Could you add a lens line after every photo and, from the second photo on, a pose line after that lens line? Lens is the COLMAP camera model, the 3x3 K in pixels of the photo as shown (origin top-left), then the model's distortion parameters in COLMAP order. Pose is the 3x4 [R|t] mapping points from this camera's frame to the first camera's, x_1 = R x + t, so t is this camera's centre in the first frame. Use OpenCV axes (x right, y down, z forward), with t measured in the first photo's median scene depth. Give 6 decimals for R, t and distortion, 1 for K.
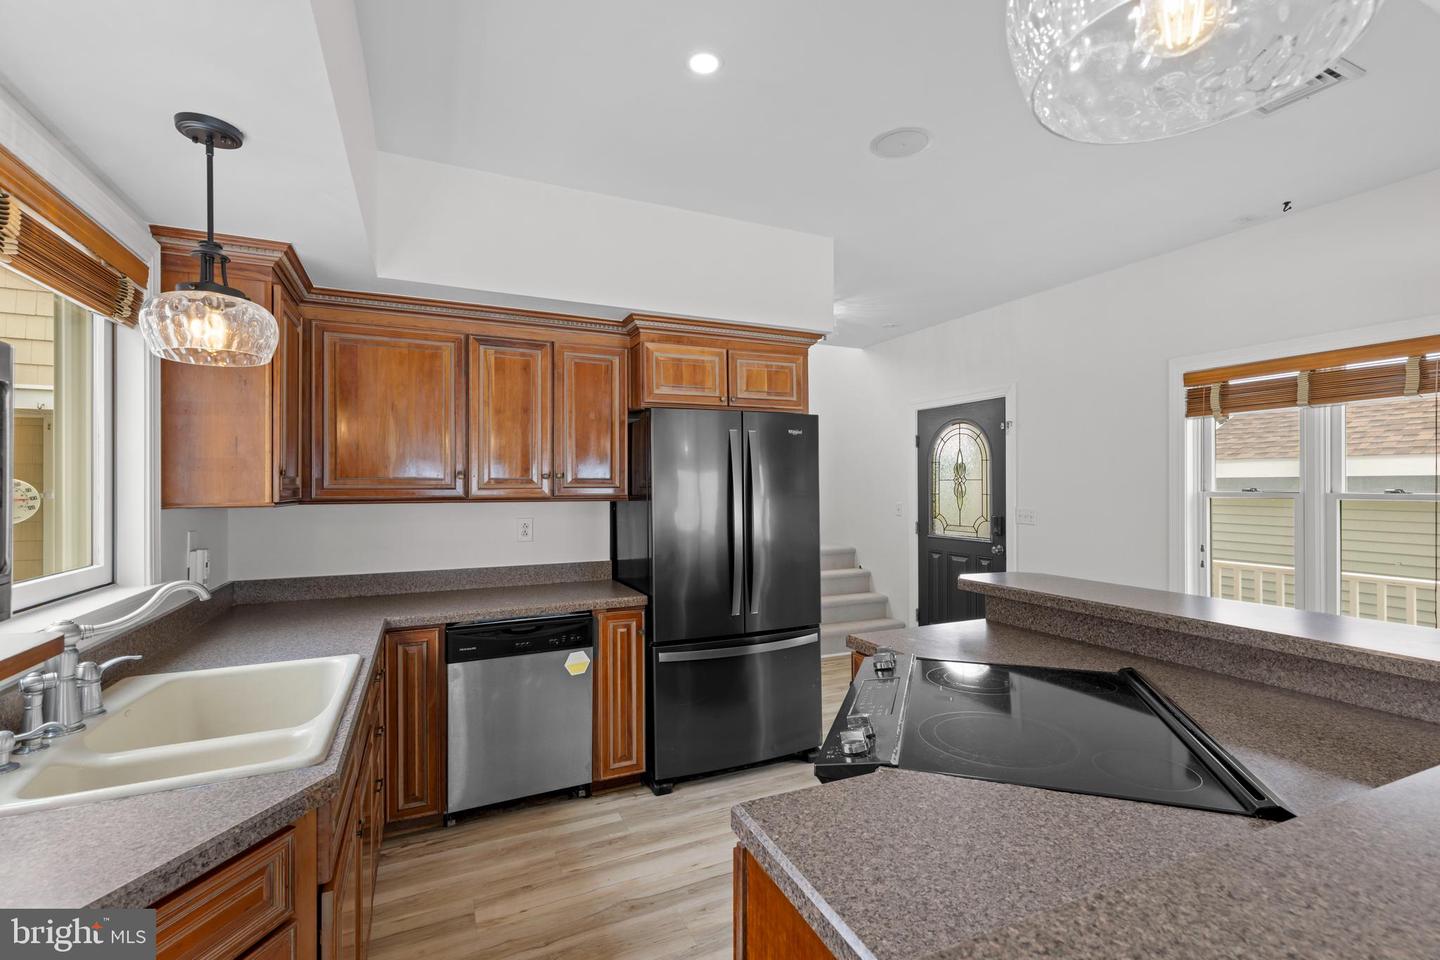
lens RADIAL K [[652.9, 0, 722.9], [0, 652.9, 483.2], [0, 0, 1]] dist [0.010451, -0.000818]
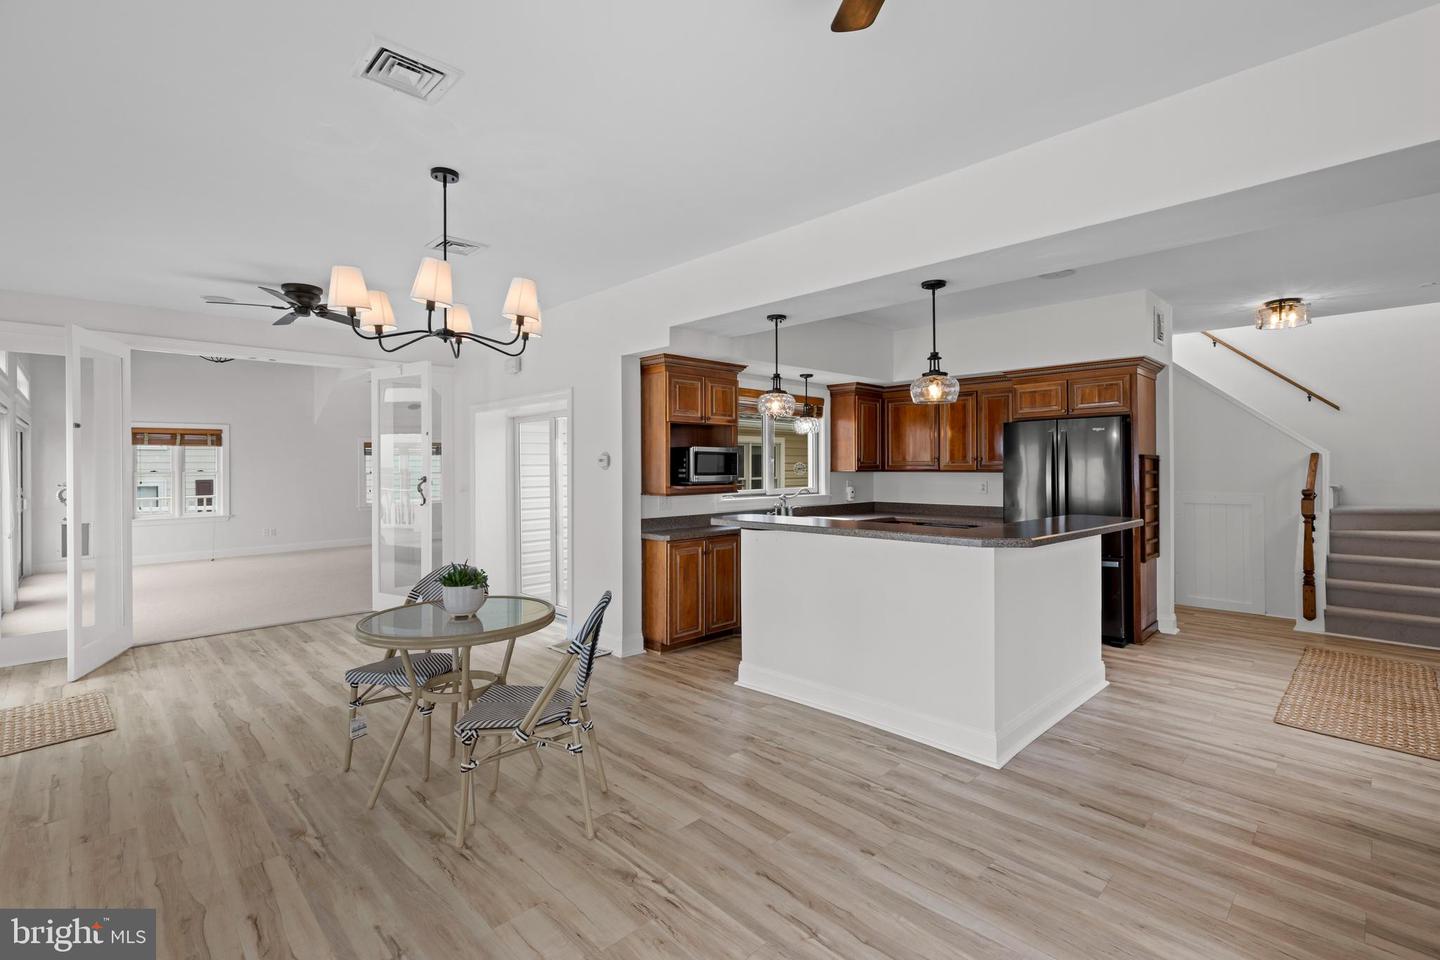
lens RADIAL K [[652.9, 0, 718.7], [0, 652.9, 471.2], [0, 0, 1]] dist [0.010451, -0.000818]
pose [[0.327601, 0.006964, -0.944790, 1.364609], [0.010050, 0.999891, 0.010855, -0.003662], [0.944763, -0.013051, 0.327495, -0.389470]]
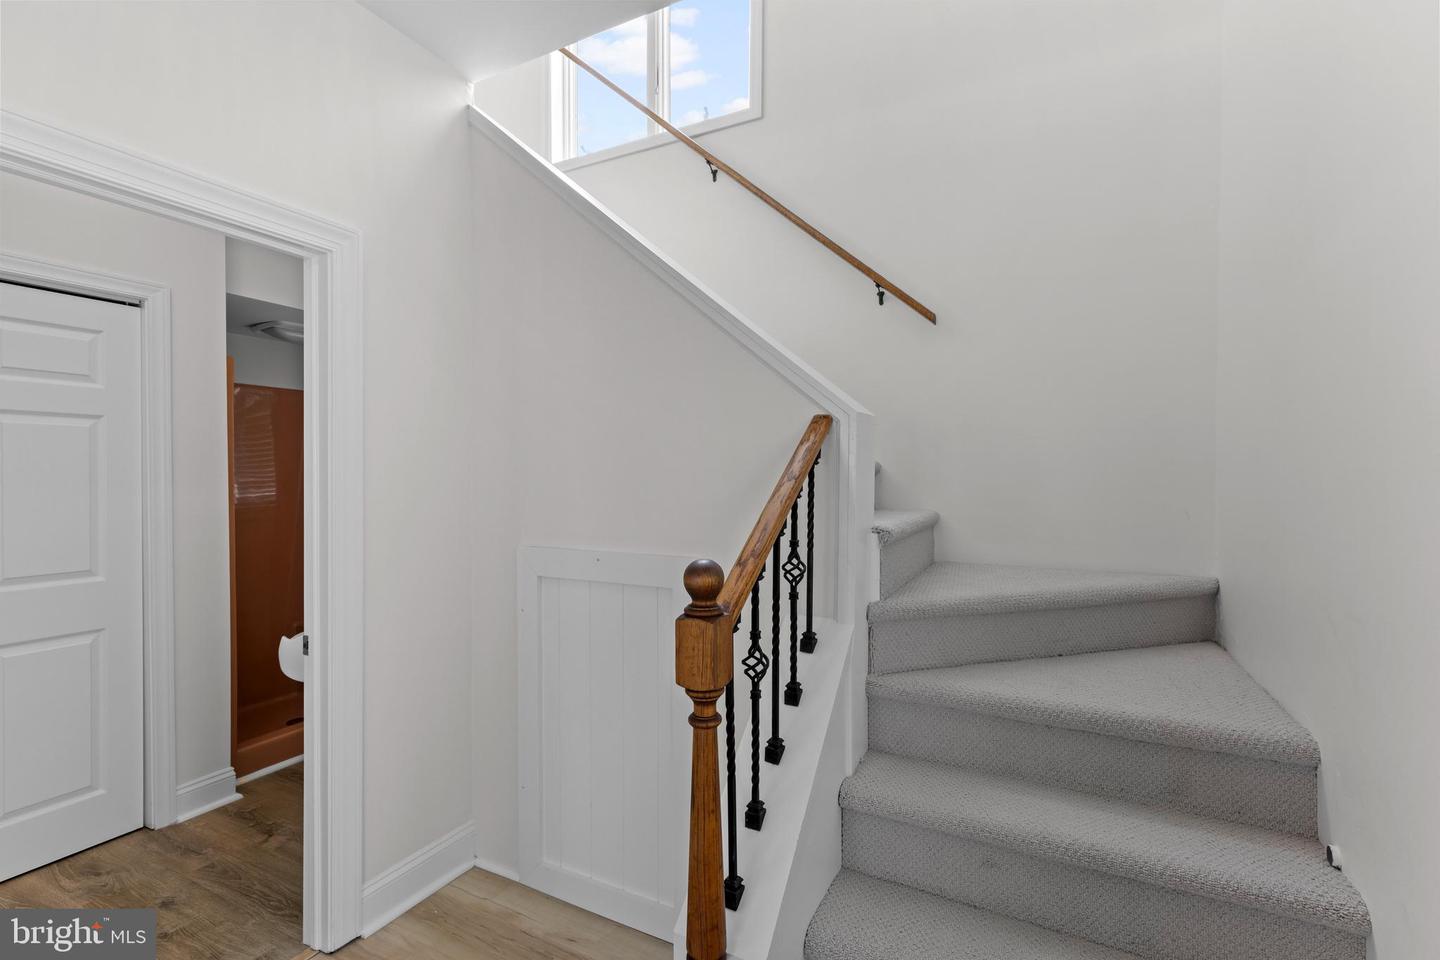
lens RADIAL K [[652.9, 0, 720.4], [0, 652.9, 478.7], [0, 0, 1]] dist [0.010451, -0.000818]
pose [[0.608870, 0.009054, -0.793219, 0.518085], [0.001677, 0.999918, 0.012700, 0.027570], [0.793269, -0.009063, 0.608804, 1.448949]]
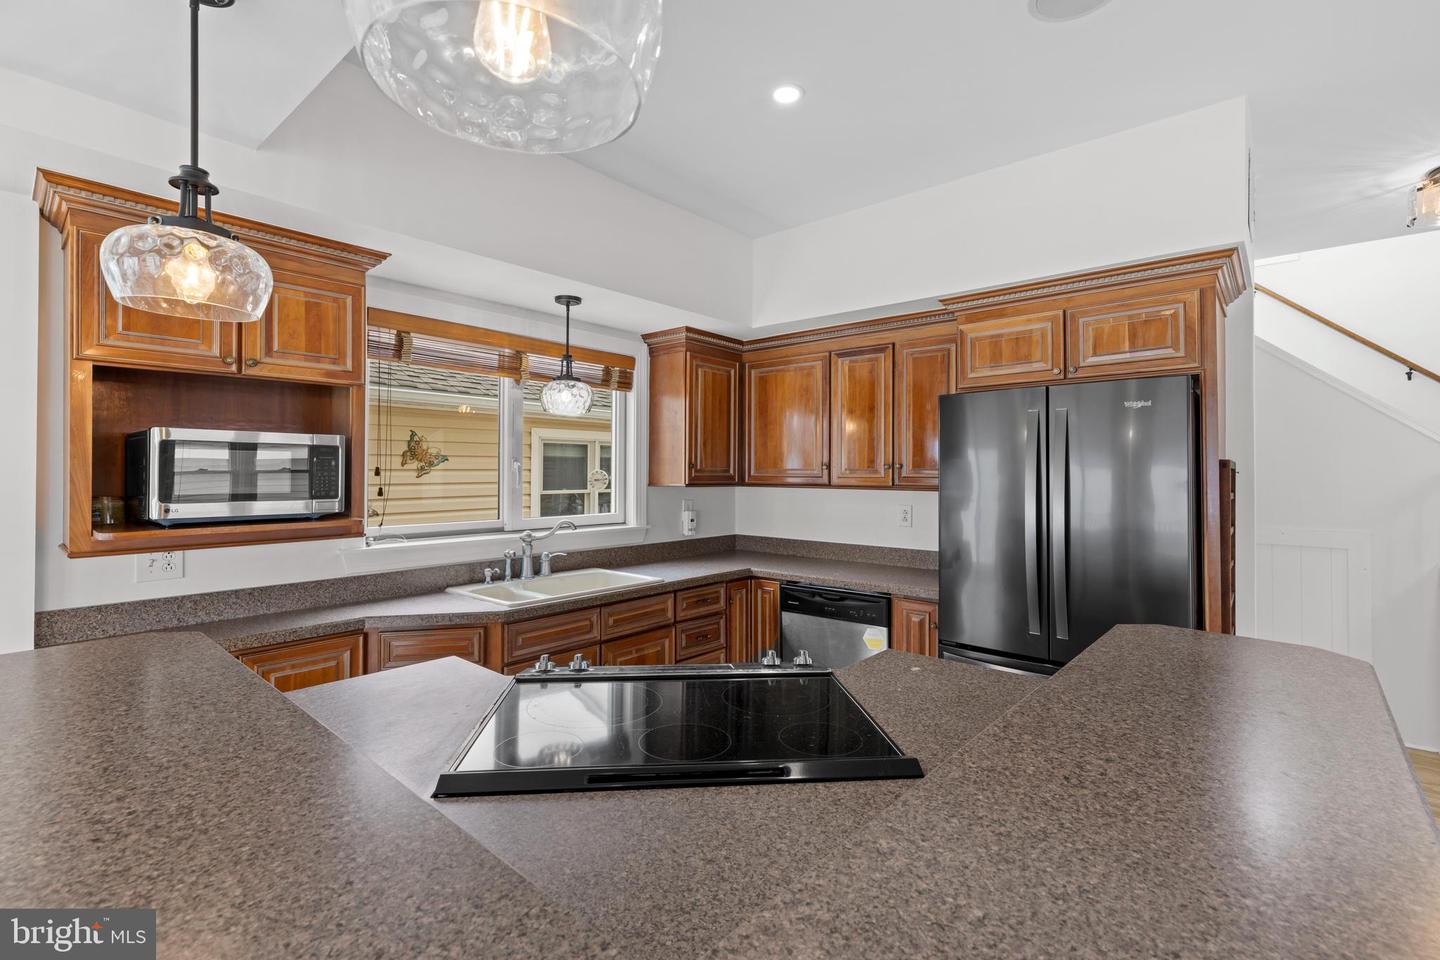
lens RADIAL K [[652.9, 0, 718.4], [0, 652.9, 469.8], [0, 0, 1]] dist [0.010451, -0.000818]
pose [[0.407837, 0.000625, -0.913055, 0.617124], [0.000787, 0.999999, 0.001036, -0.006981], [0.913055, -0.001141, 0.407836, 0.295609]]
